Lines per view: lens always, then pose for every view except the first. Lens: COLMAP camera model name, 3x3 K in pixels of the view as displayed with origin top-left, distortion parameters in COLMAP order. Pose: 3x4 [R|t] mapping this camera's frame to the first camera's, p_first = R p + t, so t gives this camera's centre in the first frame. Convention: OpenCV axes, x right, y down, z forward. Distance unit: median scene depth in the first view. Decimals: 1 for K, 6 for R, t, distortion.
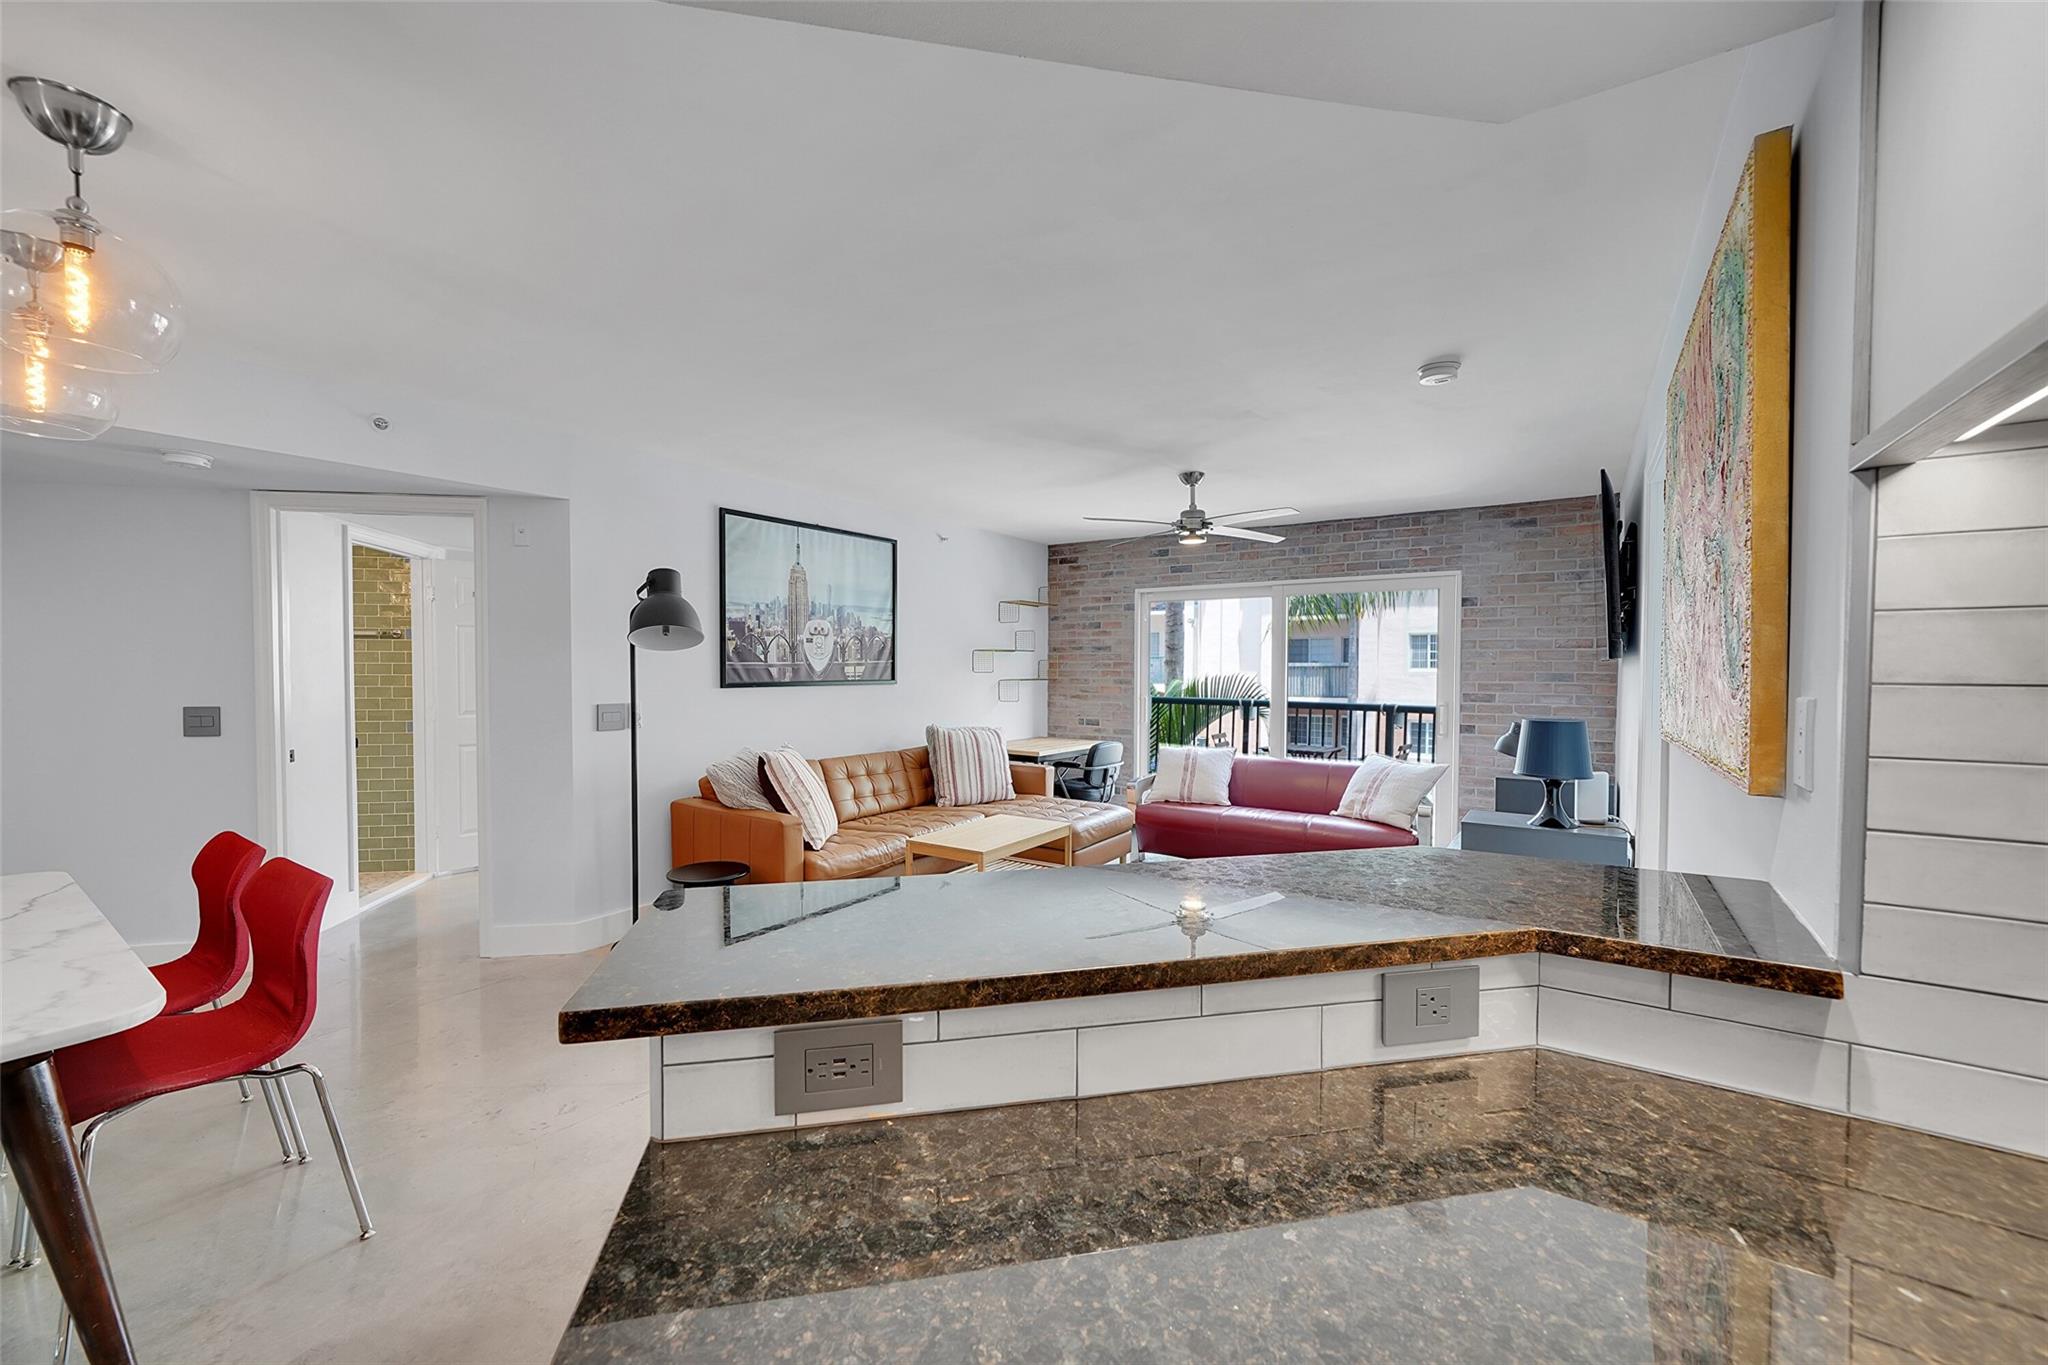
lens RADIAL K [[801.0, 0, 1018.9], [0, 801.0, 687.1], [0, 0, 1]] dist [-0.001711, -0.000275]
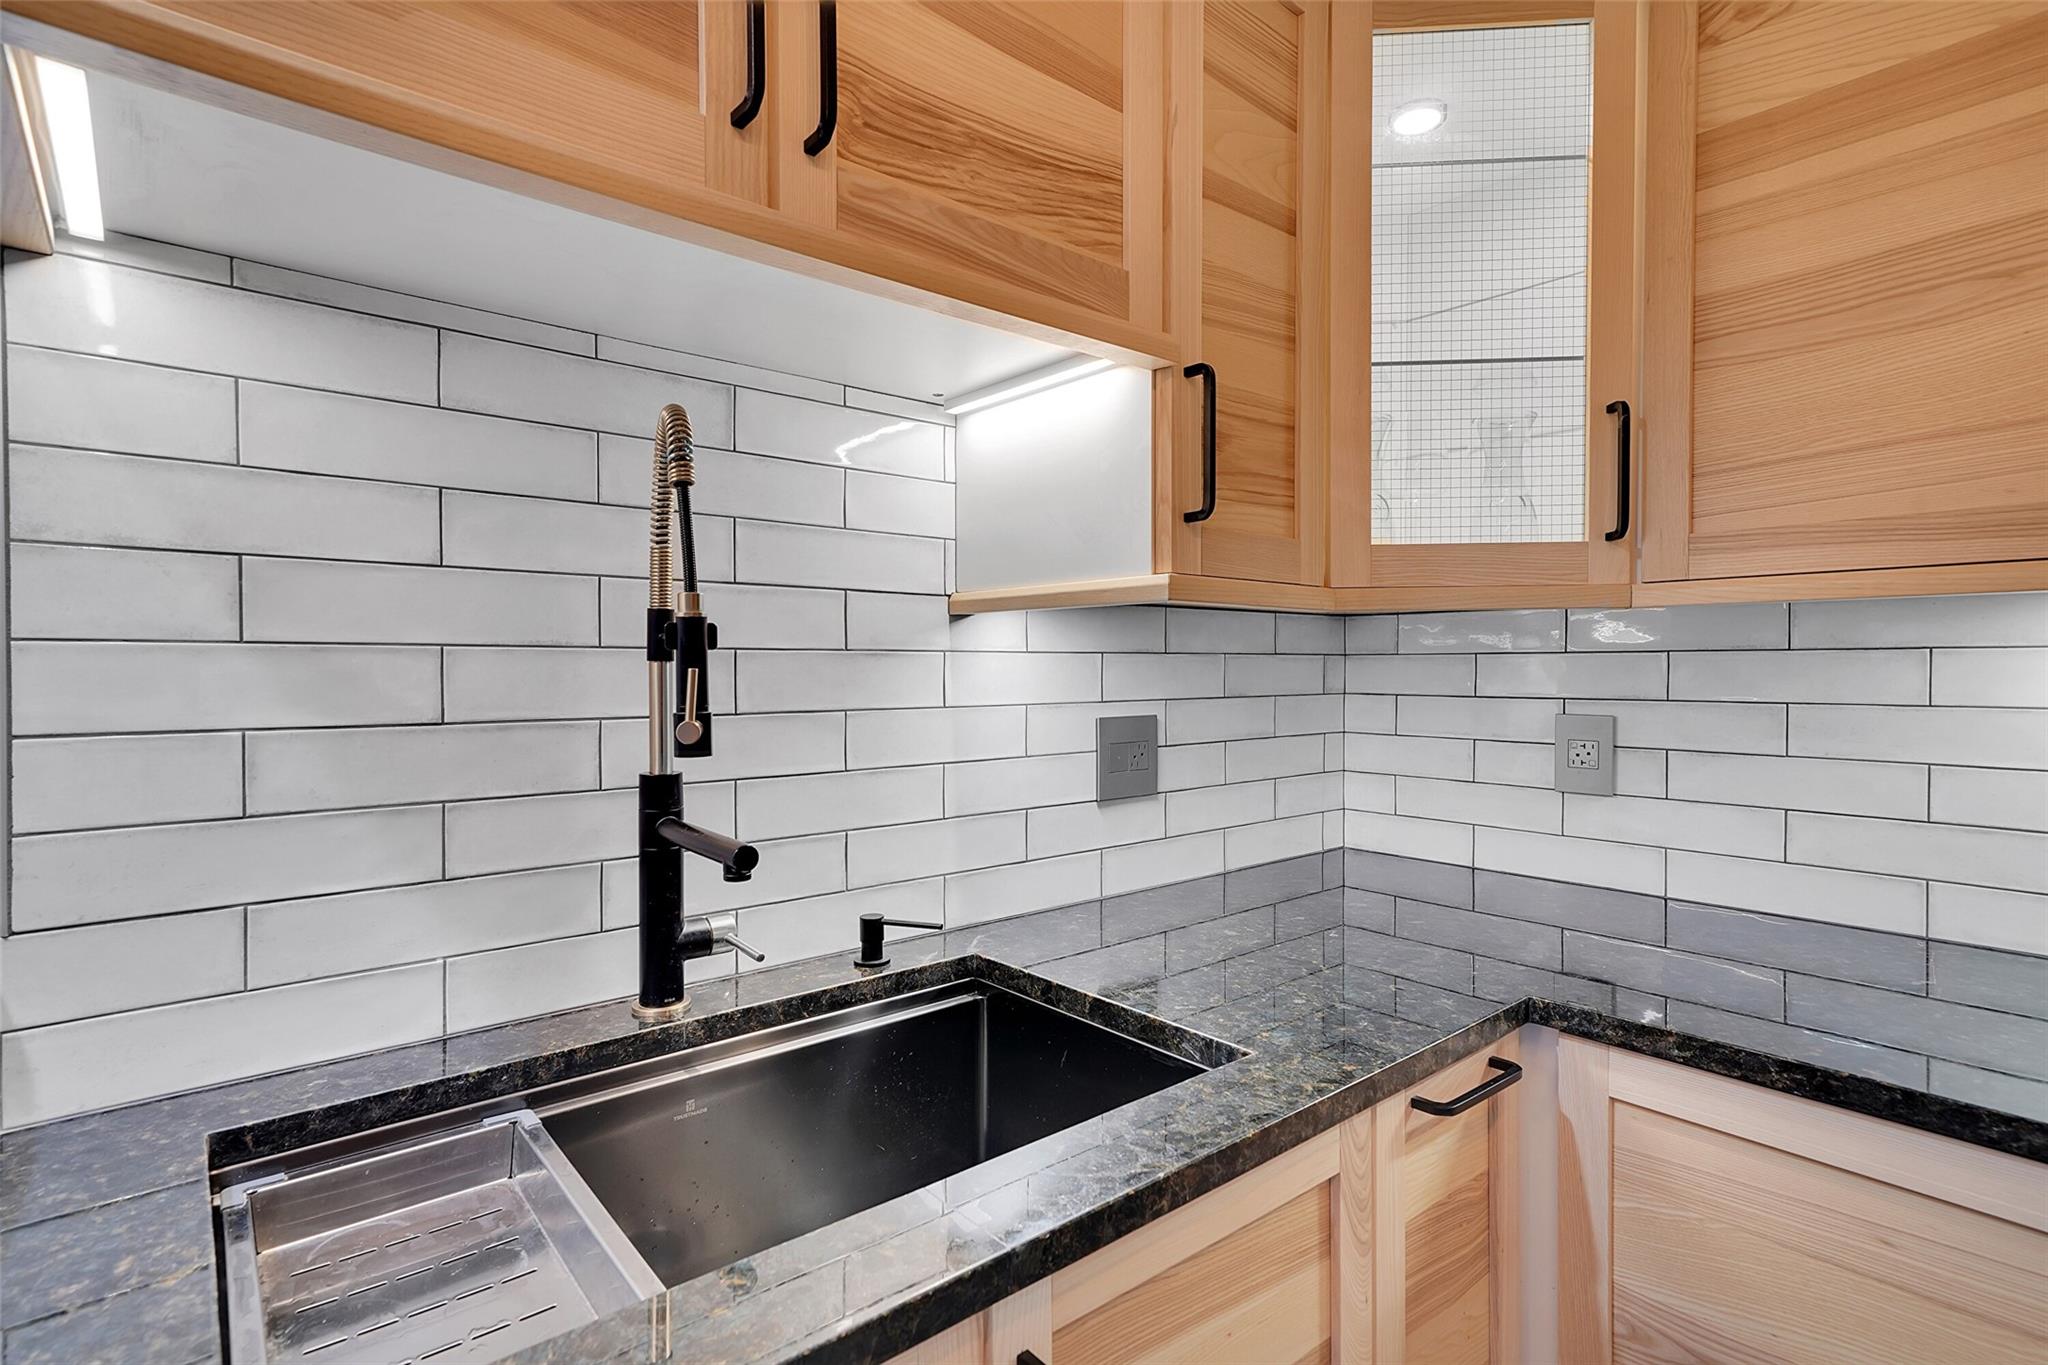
lens RADIAL K [[1006.2, 0, 1024.0], [0, 1006.2, 682.5], [0, 0, 1]] dist [0.003531, 0.000344]
pose [[0.262896, -0.013924, 0.964724, 0.065385], [0.025663, 0.999643, 0.007435, 0.023678], [-0.964483, 0.022803, 0.263159, -0.026202]]
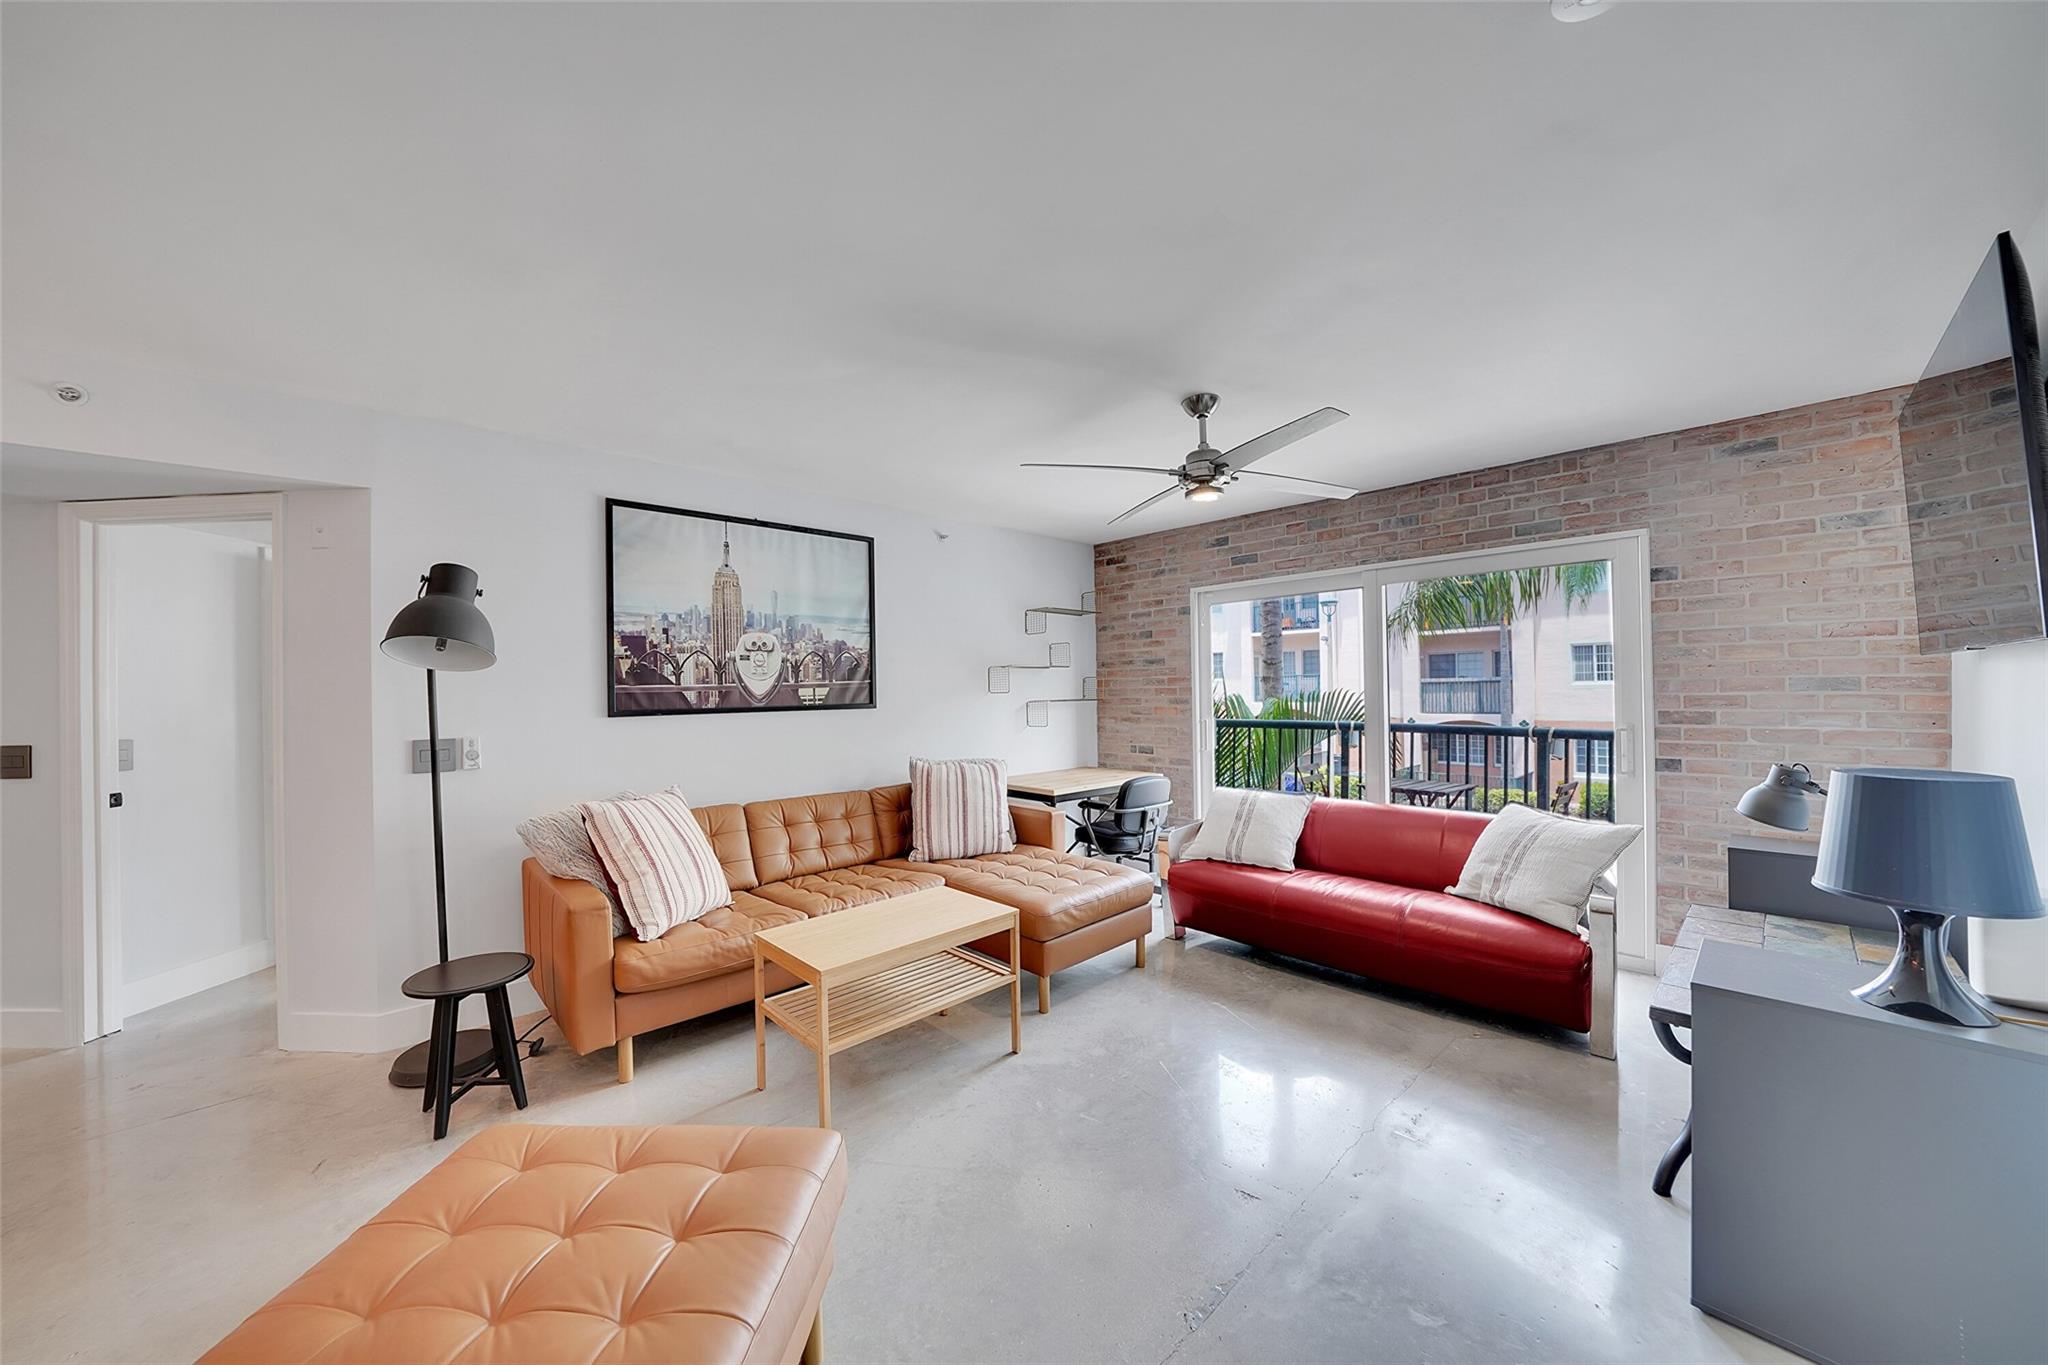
lens RADIAL K [[708.4, 0, 1021.3], [0, 708.4, 685.4], [0, 0, 1]] dist [-0.021428, 0.000077]
pose [[0.977046, -0.019761, -0.212109, 0.166967], [0.013153, 0.999385, -0.032520, -0.001927], [0.212622, 0.028984, 0.976705, 0.335594]]
